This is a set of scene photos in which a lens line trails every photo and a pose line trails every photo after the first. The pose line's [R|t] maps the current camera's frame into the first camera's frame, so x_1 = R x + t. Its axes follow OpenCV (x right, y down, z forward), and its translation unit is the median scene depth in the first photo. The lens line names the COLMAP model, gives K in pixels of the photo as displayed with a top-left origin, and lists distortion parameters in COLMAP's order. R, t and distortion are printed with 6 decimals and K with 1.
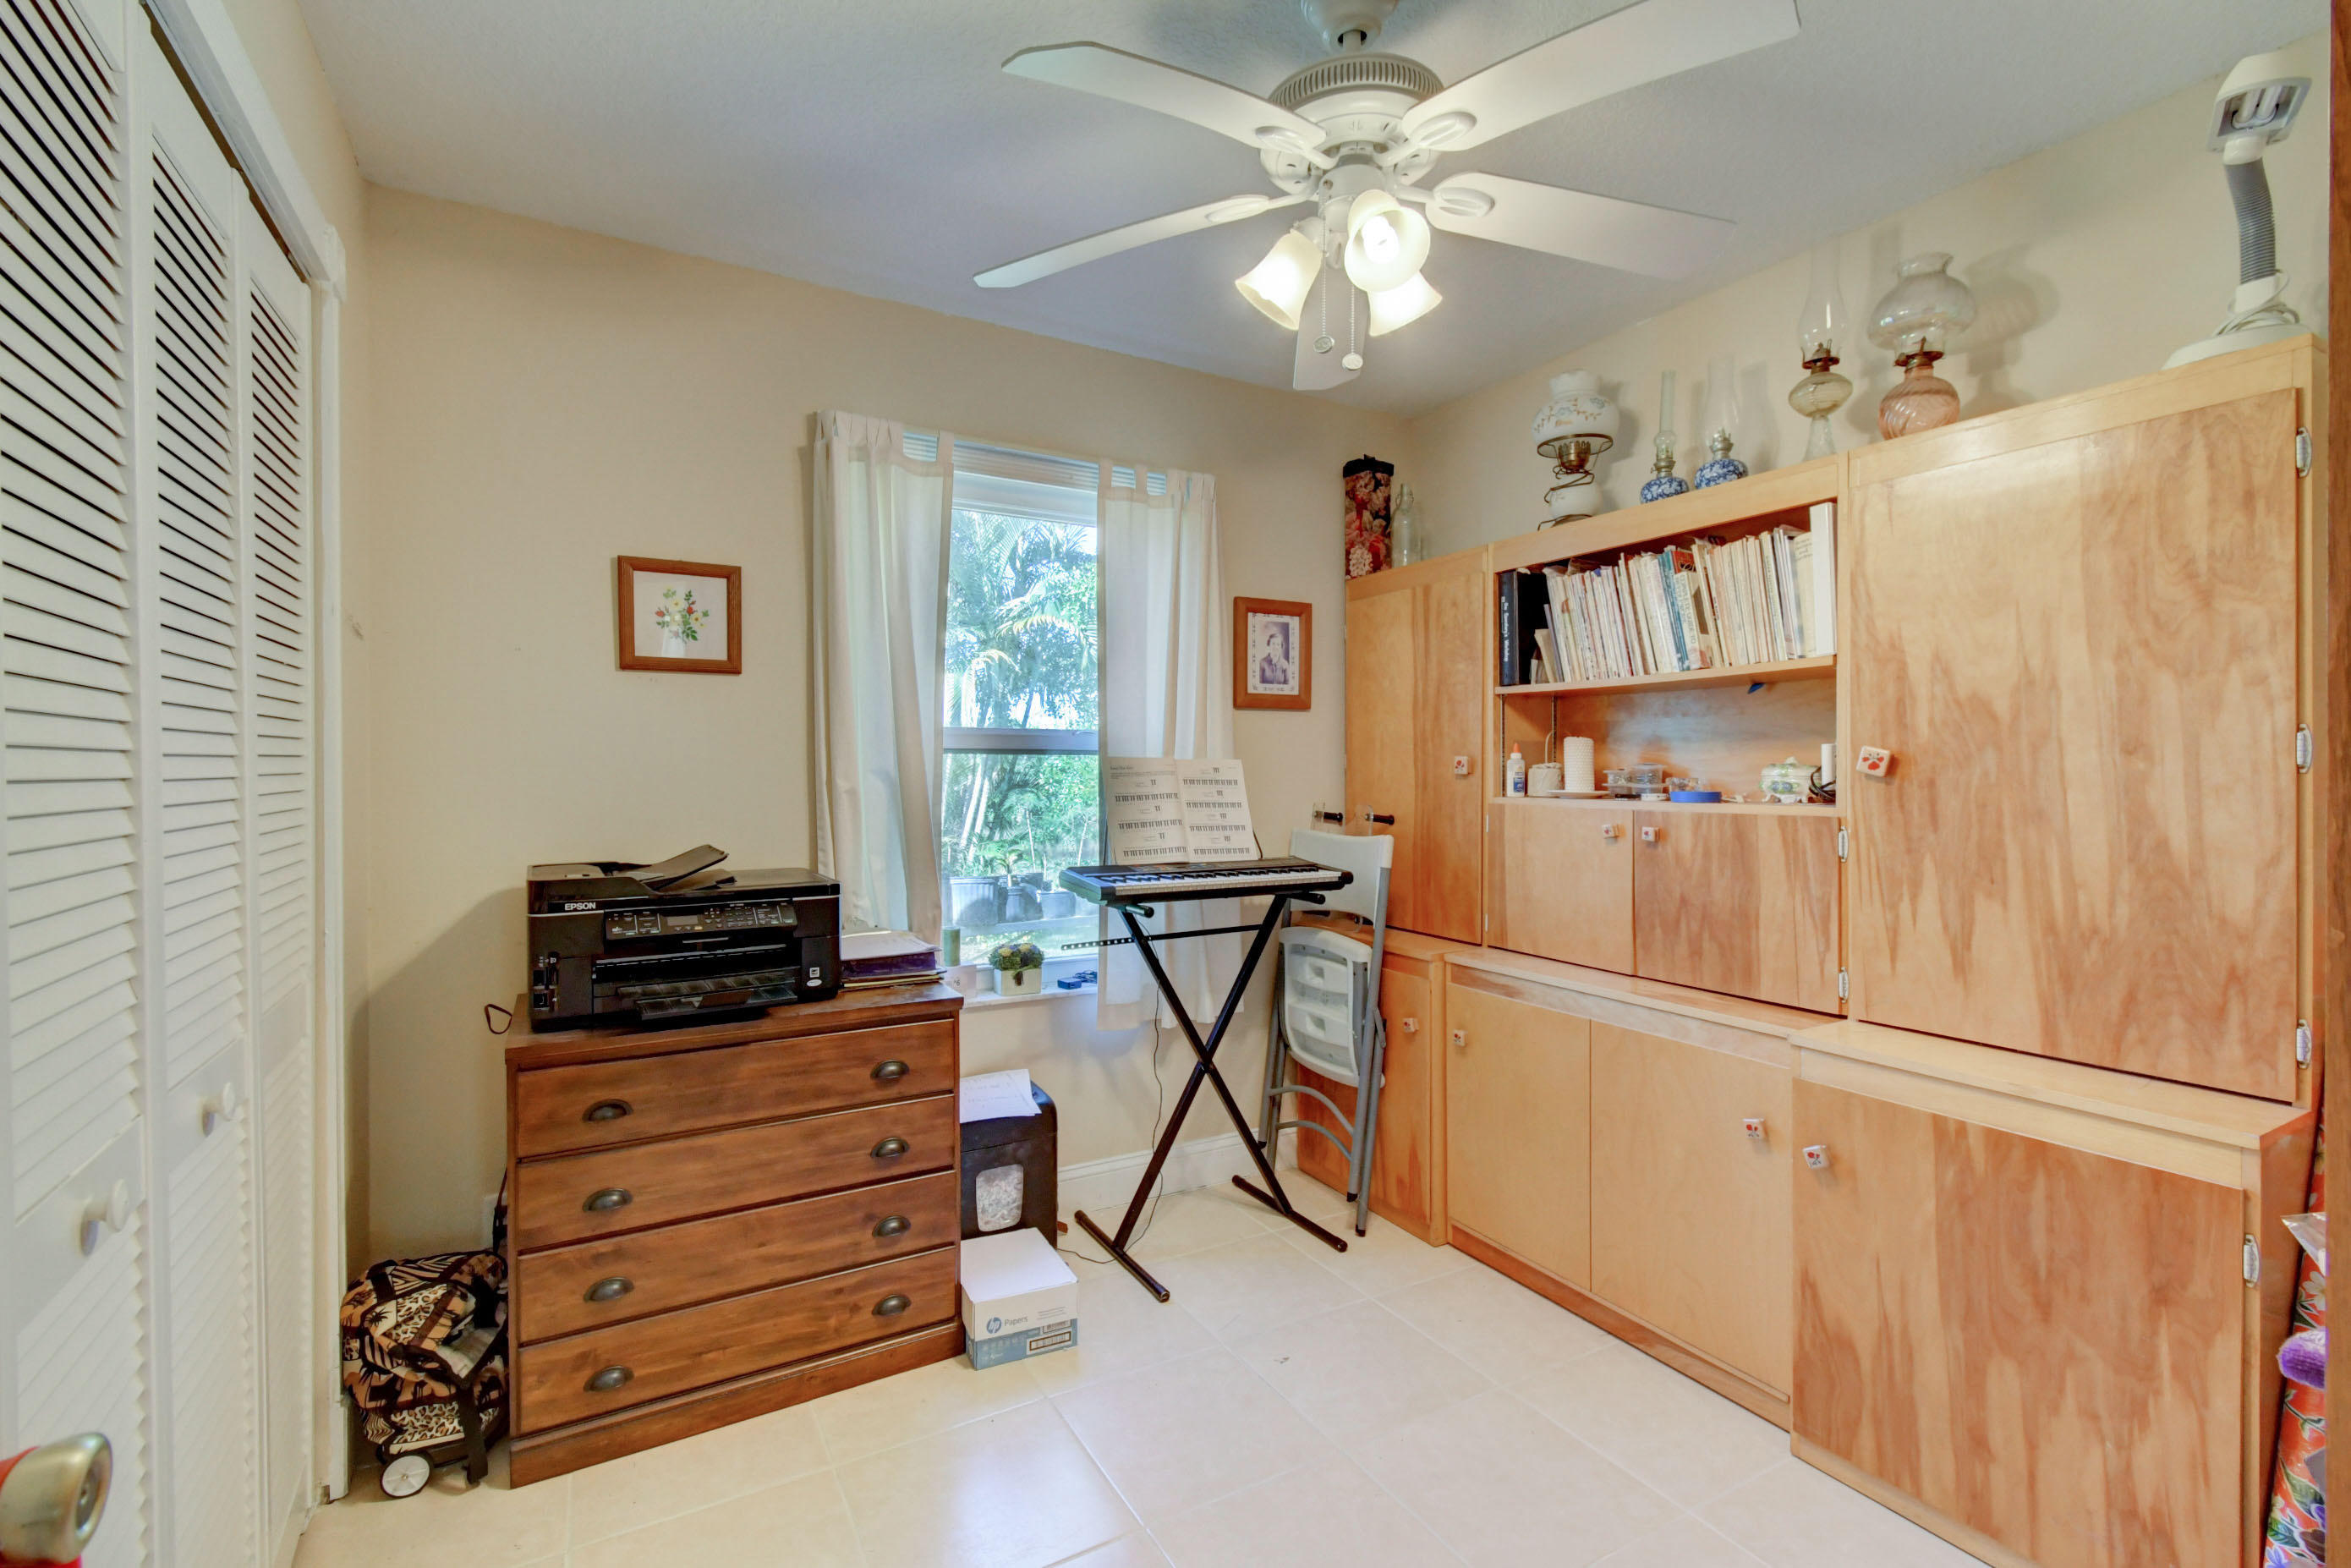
lens RADIAL K [[1038.3, 0, 1177.7], [0, 1038.3, 781.7], [0, 0, 1]] dist [0.005897, -0.001236]
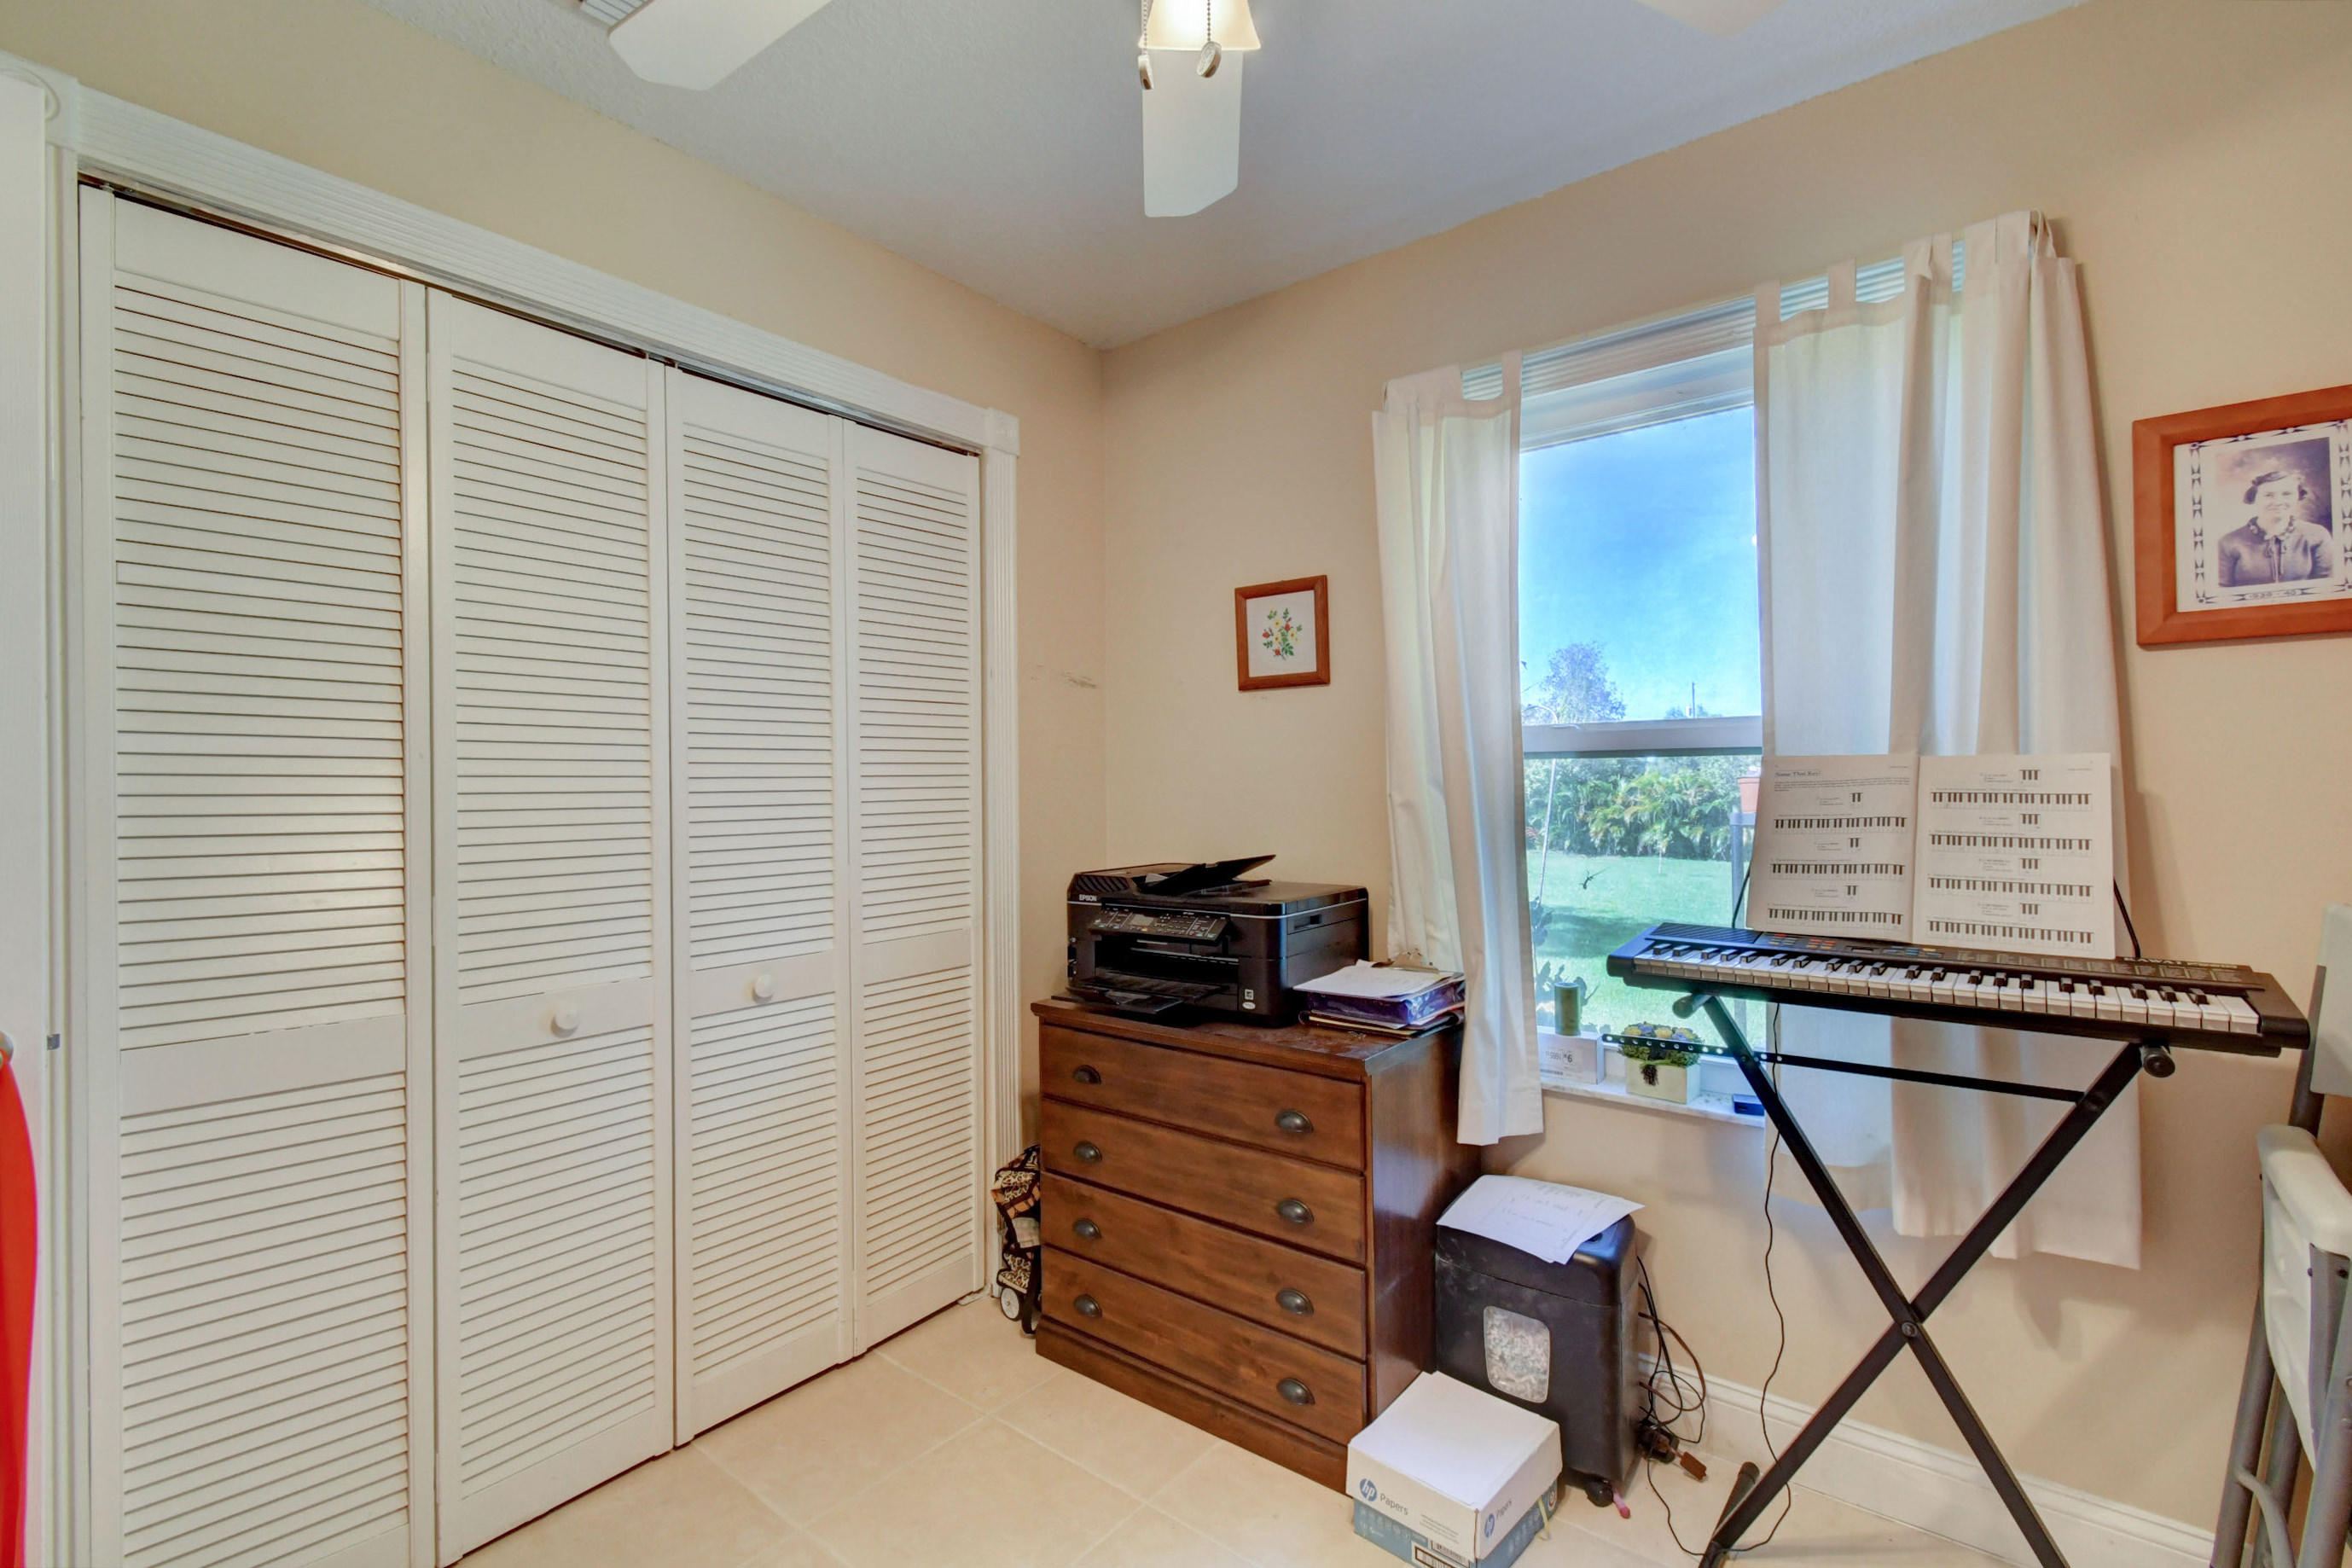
lens RADIAL K [[1038.7, 0, 1178.2], [0, 1038.7, 781.7], [0, 0, 1]] dist [0.005897, -0.001236]
pose [[0.375340, -0.005308, -0.926872, 0.407778], [-0.001592, 0.999978, -0.006371, -0.004219], [0.926886, 0.003867, 0.375323, 0.466949]]
